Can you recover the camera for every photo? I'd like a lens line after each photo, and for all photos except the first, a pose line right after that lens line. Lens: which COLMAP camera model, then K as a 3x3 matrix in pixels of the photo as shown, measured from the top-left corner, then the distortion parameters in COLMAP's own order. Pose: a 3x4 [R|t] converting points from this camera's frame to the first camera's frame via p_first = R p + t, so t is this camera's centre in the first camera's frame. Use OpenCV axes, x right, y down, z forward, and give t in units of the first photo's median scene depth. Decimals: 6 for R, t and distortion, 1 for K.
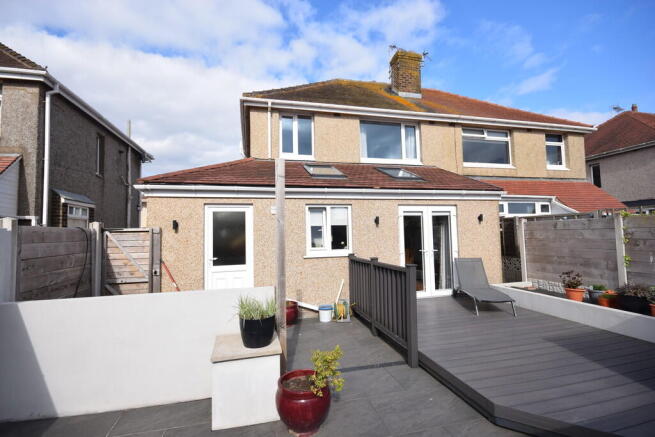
lens RADIAL K [[304.6, 0, 327.5], [0, 304.6, 218.5], [0, 0, 1]] dist [0.001925, -0.000043]
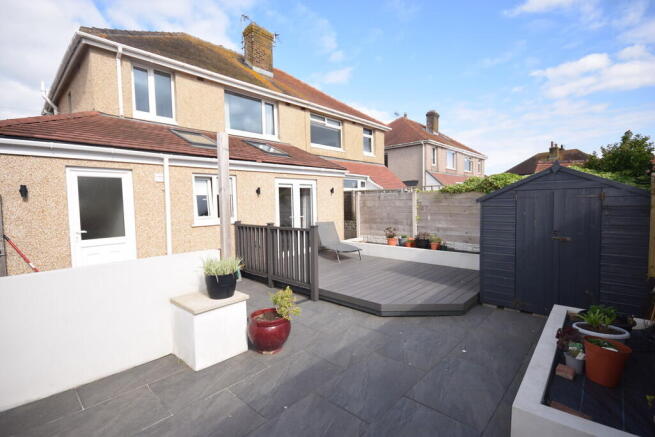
lens RADIAL K [[301.4, 0, 328.6], [0, 301.4, 216.5], [0, 0, 1]] dist [0.002156, -0.000456]
pose [[0.840332, -0.023308, 0.541570, -0.204451], [-0.025684, 0.996241, 0.082730, 0.001891], [-0.541463, -0.083430, 0.836575, -0.062798]]
